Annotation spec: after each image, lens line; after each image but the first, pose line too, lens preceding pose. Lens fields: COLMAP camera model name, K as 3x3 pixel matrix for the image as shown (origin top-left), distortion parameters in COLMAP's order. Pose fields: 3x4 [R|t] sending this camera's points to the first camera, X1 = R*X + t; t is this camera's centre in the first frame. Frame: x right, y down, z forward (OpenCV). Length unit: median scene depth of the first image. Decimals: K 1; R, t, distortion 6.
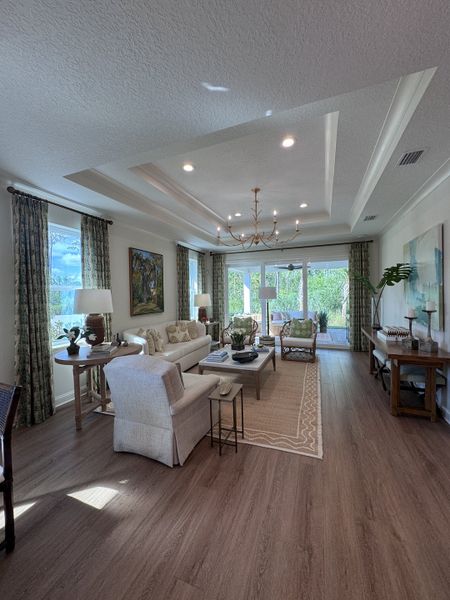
lens RADIAL K [[241.7, 0, 226.2], [0, 241.7, 300.4], [0, 0, 1]] dist [-0.001462, -0.000077]
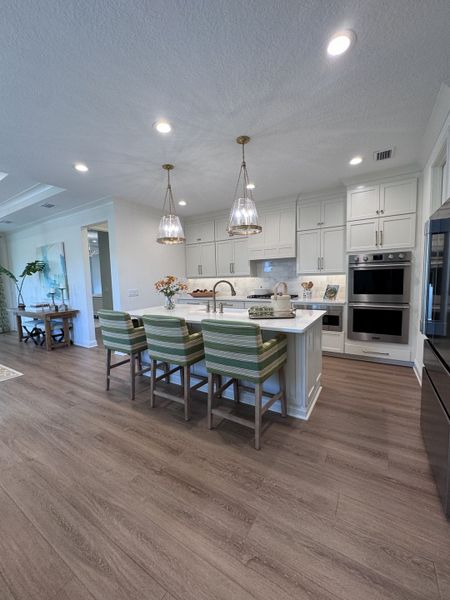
lens RADIAL K [[241.7, 0, 227.0], [0, 241.7, 299.1], [0, 0, 1]] dist [-0.001462, -0.000077]
pose [[0.183008, -0.078892, 0.979941, -0.608826], [0.049408, 0.996253, 0.070978, 0.043231], [-0.981869, 0.035427, 0.186220, -0.476022]]
